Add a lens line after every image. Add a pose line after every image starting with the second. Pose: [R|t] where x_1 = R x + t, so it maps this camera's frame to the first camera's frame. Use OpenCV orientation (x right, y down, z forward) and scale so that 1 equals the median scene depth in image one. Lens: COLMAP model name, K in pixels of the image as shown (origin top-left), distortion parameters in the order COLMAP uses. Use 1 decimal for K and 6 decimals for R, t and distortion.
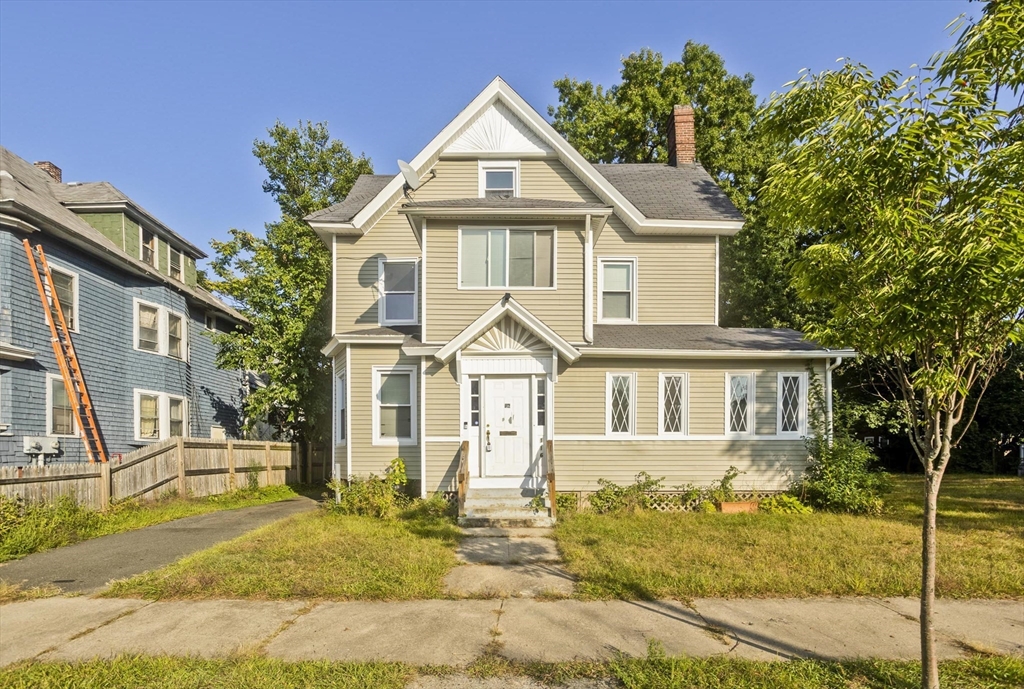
lens RADIAL K [[539.9, 0, 510.8], [0, 539.9, 368.0], [0, 0, 1]] dist [-0.017677, 0.001699]
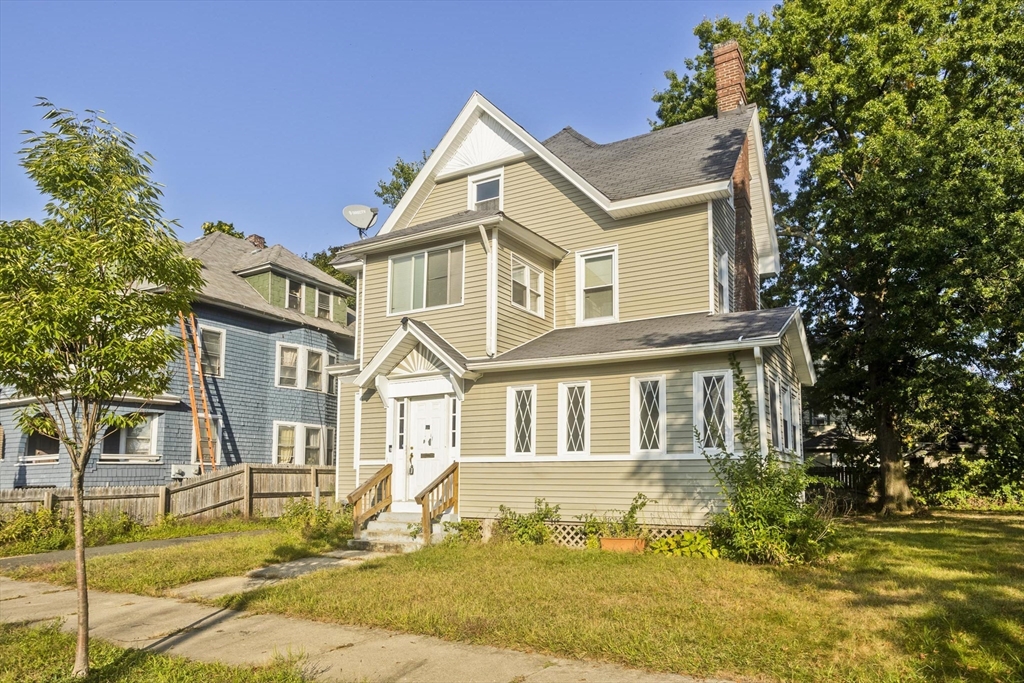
lens RADIAL K [[658.9, 0, 513.0], [0, 658.9, 281.8], [0, 0, 1]] dist [0.005442, 0.000886]
pose [[0.860596, -0.144918, -0.488235, 0.732974], [0.077750, 0.984809, -0.155263, 0.006536], [0.503319, 0.095658, 0.858790, 0.010022]]
